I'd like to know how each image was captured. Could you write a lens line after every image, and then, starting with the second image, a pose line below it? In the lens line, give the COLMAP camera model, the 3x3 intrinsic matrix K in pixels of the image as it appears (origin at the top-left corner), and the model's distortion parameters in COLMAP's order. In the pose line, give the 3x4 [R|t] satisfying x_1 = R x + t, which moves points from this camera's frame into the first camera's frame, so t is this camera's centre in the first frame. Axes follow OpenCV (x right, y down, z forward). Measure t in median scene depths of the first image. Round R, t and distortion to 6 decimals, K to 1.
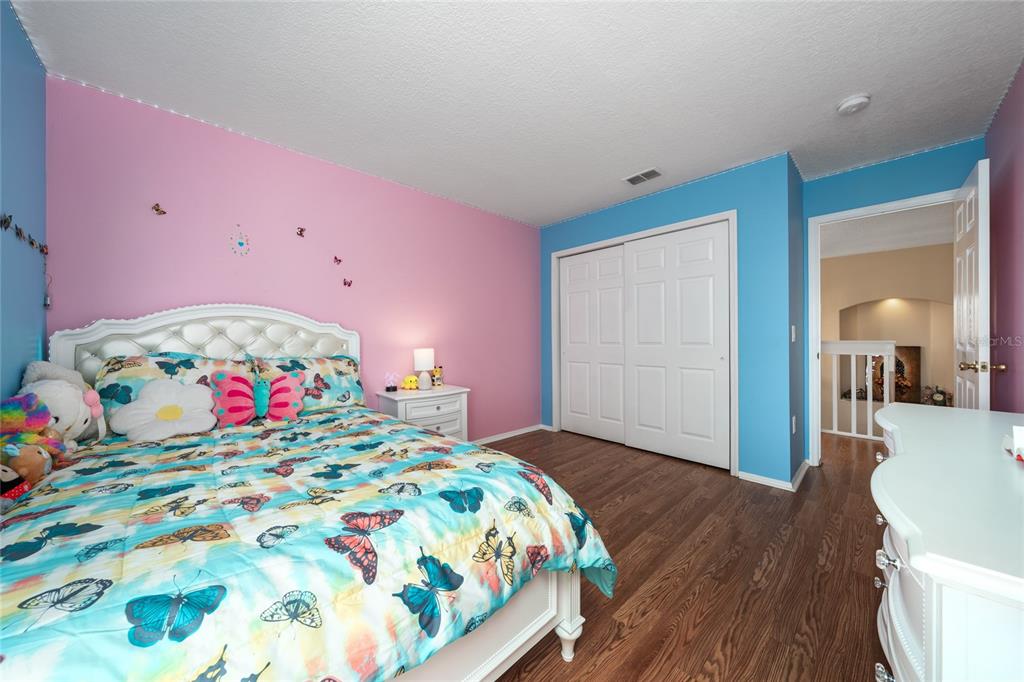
lens RADIAL K [[351.0, 0, 508.8], [0, 351.0, 339.6], [0, 0, 1]] dist [-0.004087, 0.000665]
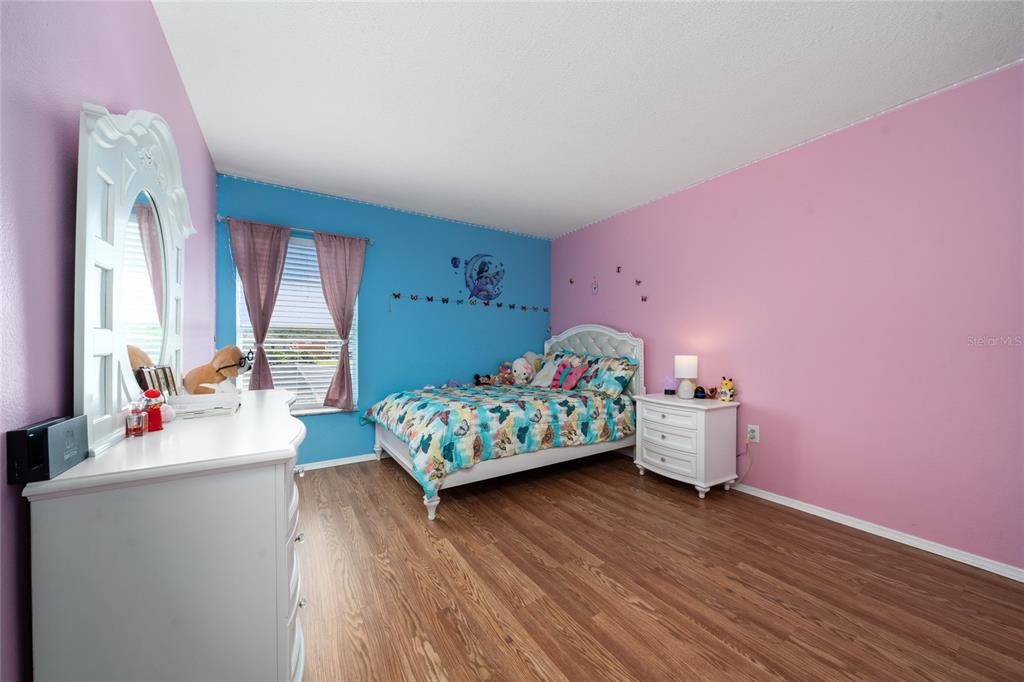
lens RADIAL K [[351.0, 0, 506.7], [0, 351.0, 344.4], [0, 0, 1]] dist [-0.004087, 0.000665]
pose [[-0.182350, 0.002410, -0.983231, 1.113518], [-0.007921, 0.999961, 0.003920, -0.004531], [0.983202, 0.008503, -0.182324, 1.008095]]
